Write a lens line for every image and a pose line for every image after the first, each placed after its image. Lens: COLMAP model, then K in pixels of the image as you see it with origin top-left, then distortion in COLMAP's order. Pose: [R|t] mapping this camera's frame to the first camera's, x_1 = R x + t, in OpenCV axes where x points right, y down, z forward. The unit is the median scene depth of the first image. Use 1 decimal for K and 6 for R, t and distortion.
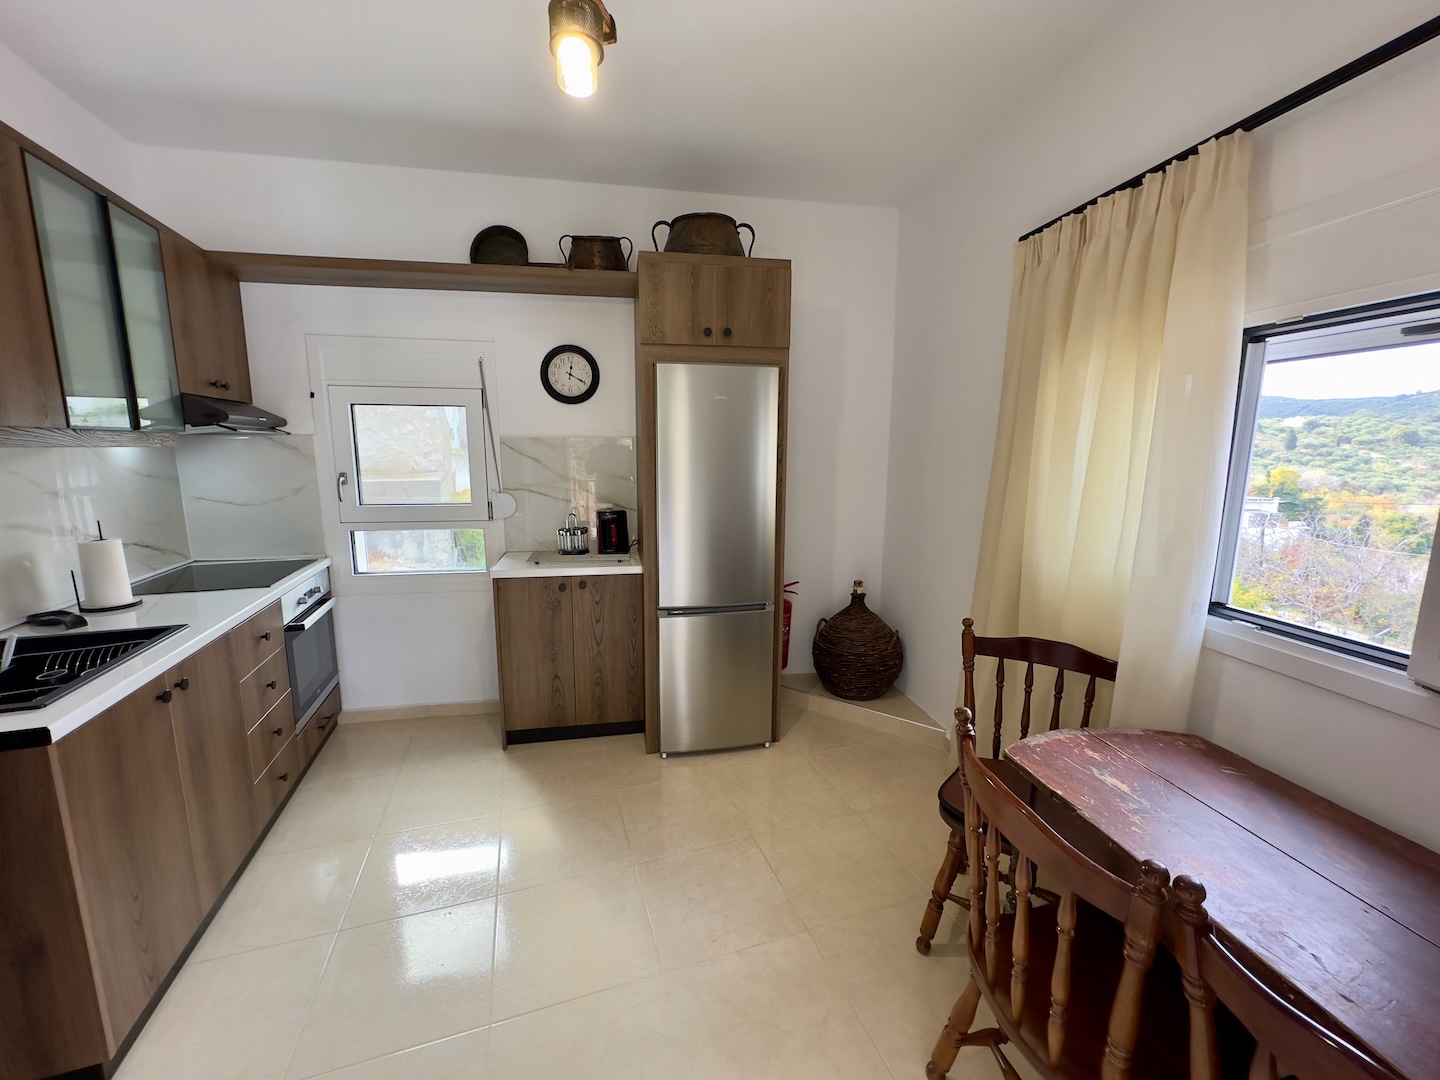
lens RADIAL K [[574.9, 0, 719.2], [0, 574.9, 542.9], [0, 0, 1]] dist [-0.000118, -0.000032]
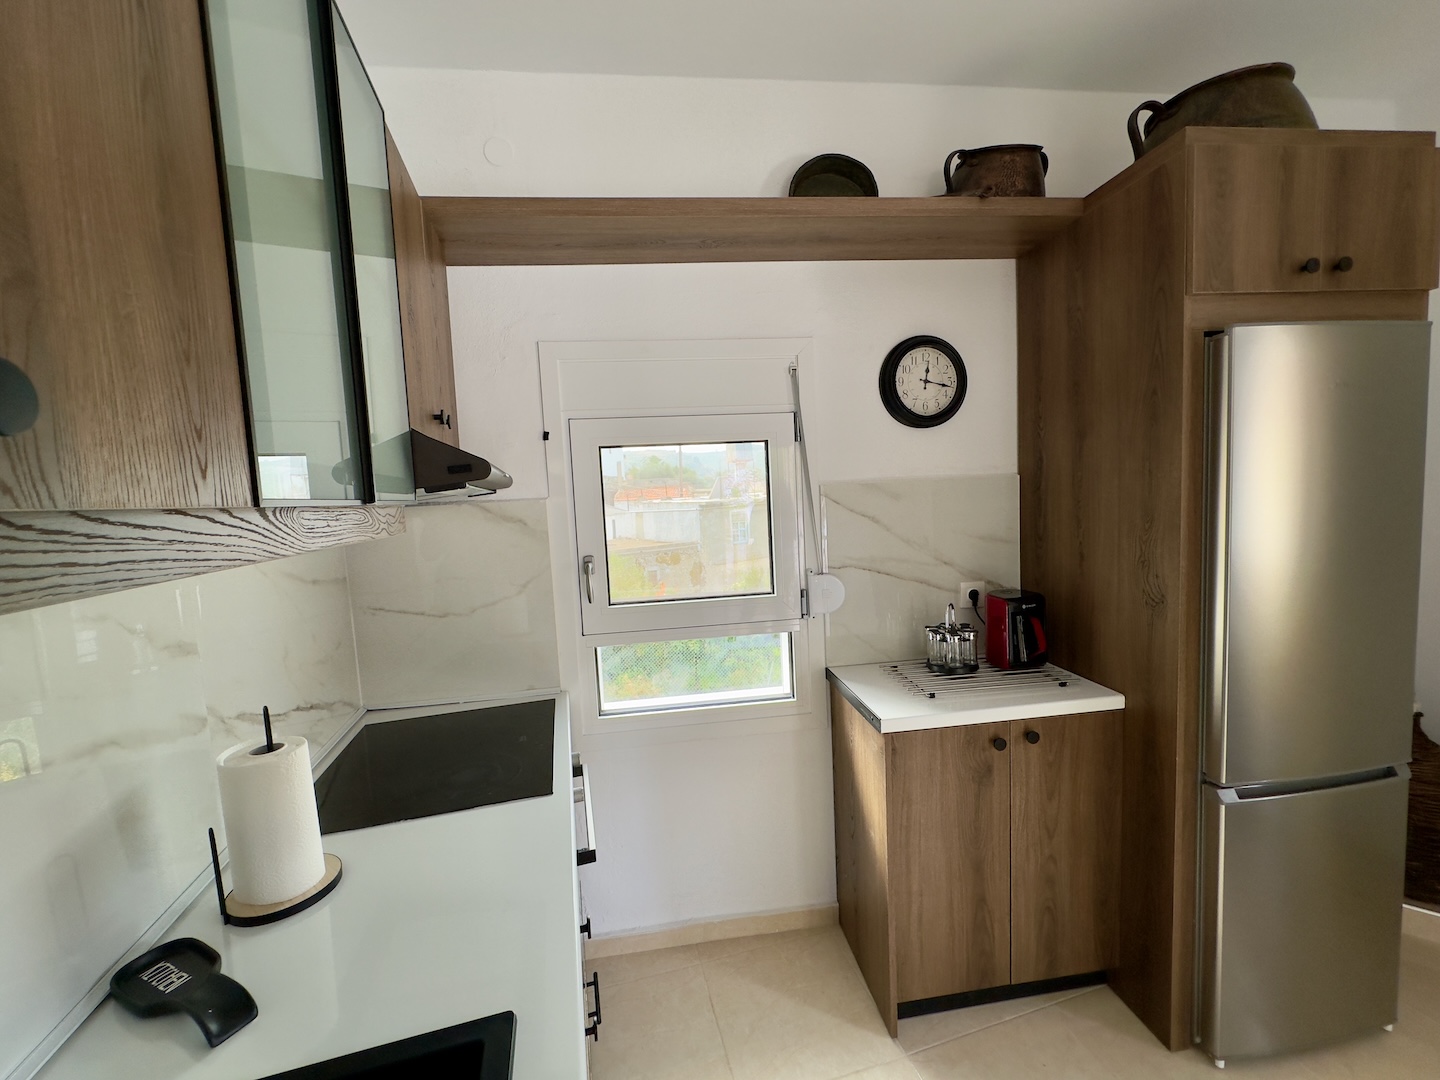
lens RADIAL K [[574.9, 0, 720.0], [0, 574.9, 541.1], [0, 0, 1]] dist [-0.000118, -0.000032]
pose [[0.996493, -0.050033, -0.067072, -0.474537], [0.044322, 0.995472, -0.084089, -0.079387], [0.070975, 0.080821, 0.994198, 0.390590]]
